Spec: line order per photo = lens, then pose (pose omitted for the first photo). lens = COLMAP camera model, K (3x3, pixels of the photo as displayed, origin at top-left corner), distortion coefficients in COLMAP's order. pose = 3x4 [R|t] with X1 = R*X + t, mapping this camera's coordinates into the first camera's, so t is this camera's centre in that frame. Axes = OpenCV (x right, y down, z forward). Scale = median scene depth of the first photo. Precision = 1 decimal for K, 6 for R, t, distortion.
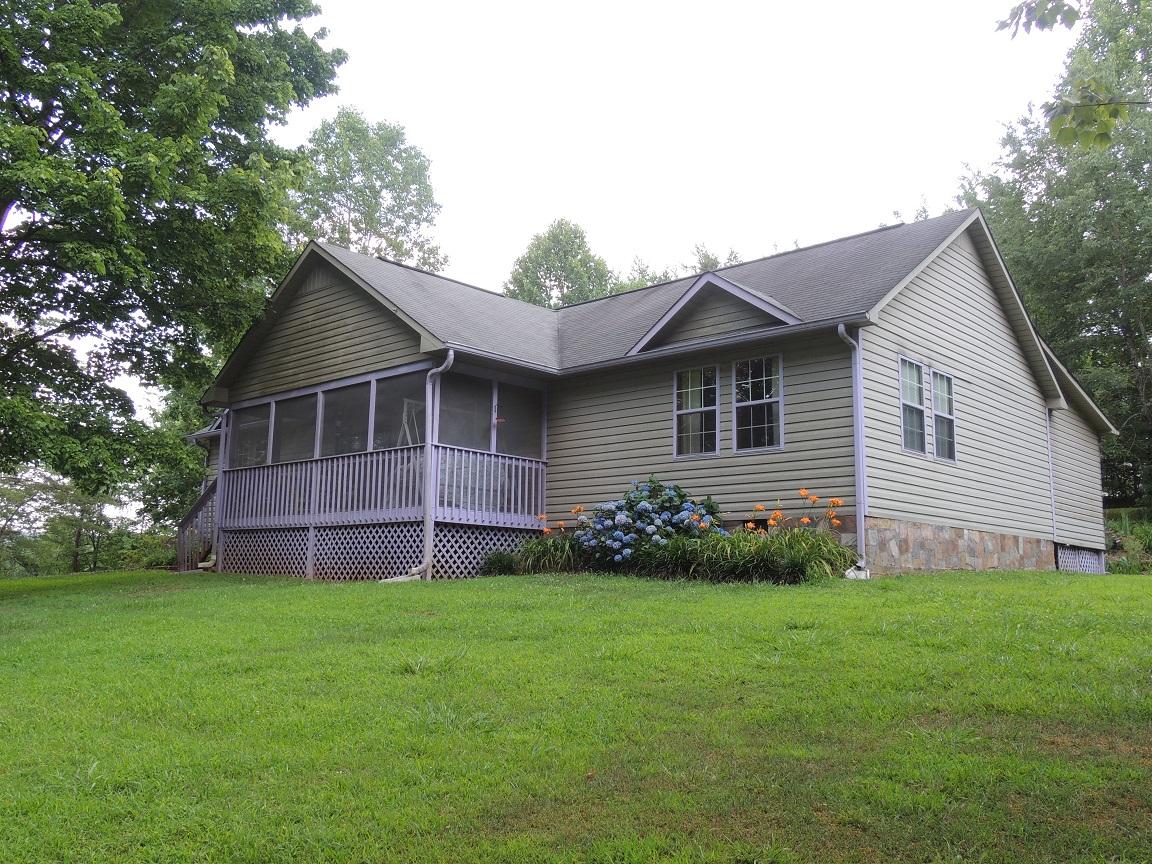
lens RADIAL K [[1009.3, 0, 572.9], [0, 1009.3, 436.8], [0, 0, 1]] dist [-0.003468, -0.002706]
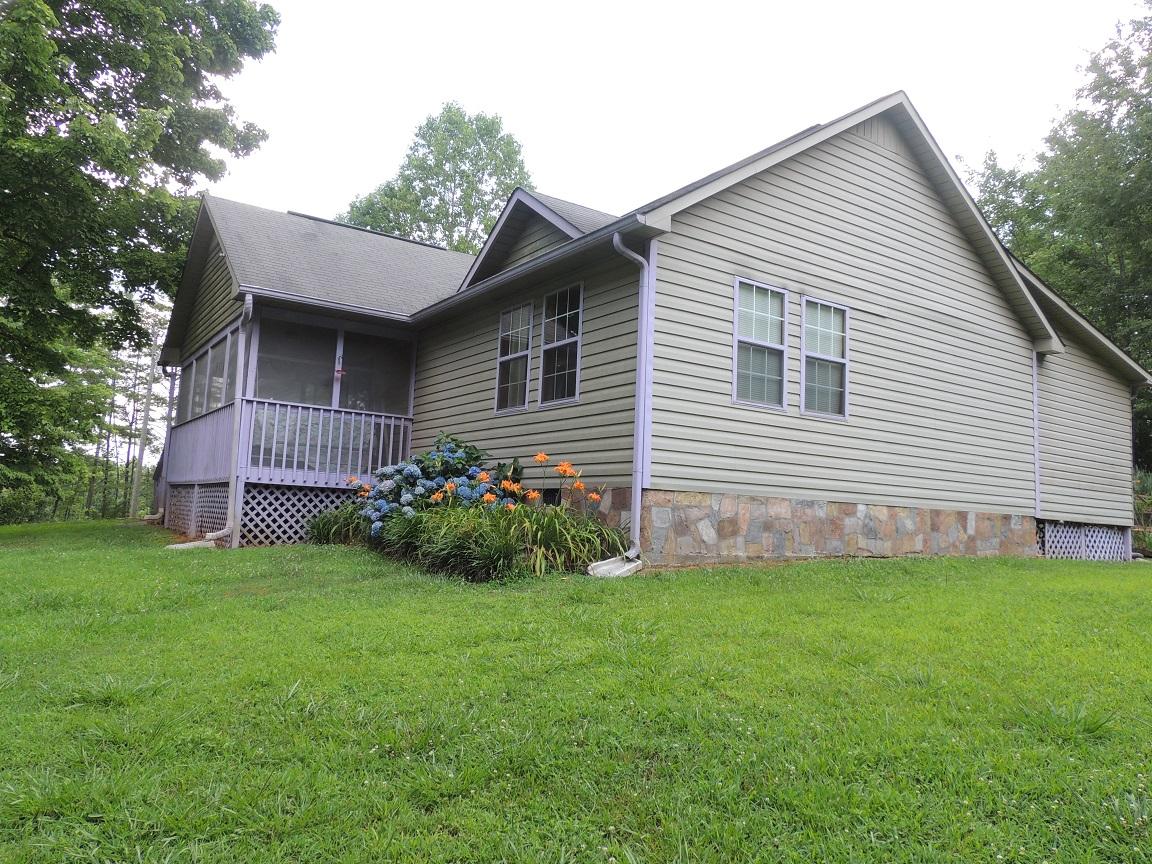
lens RADIAL K [[831.6, 0, 572.3], [0, 831.6, 431.9], [0, 0, 1]] dist [-0.016384, 0.010459]
pose [[0.972867, 0.003048, -0.231343, 0.324893], [0.005638, 0.999304, 0.036874, 0.011166], [0.231295, -0.037178, 0.972173, 0.332539]]
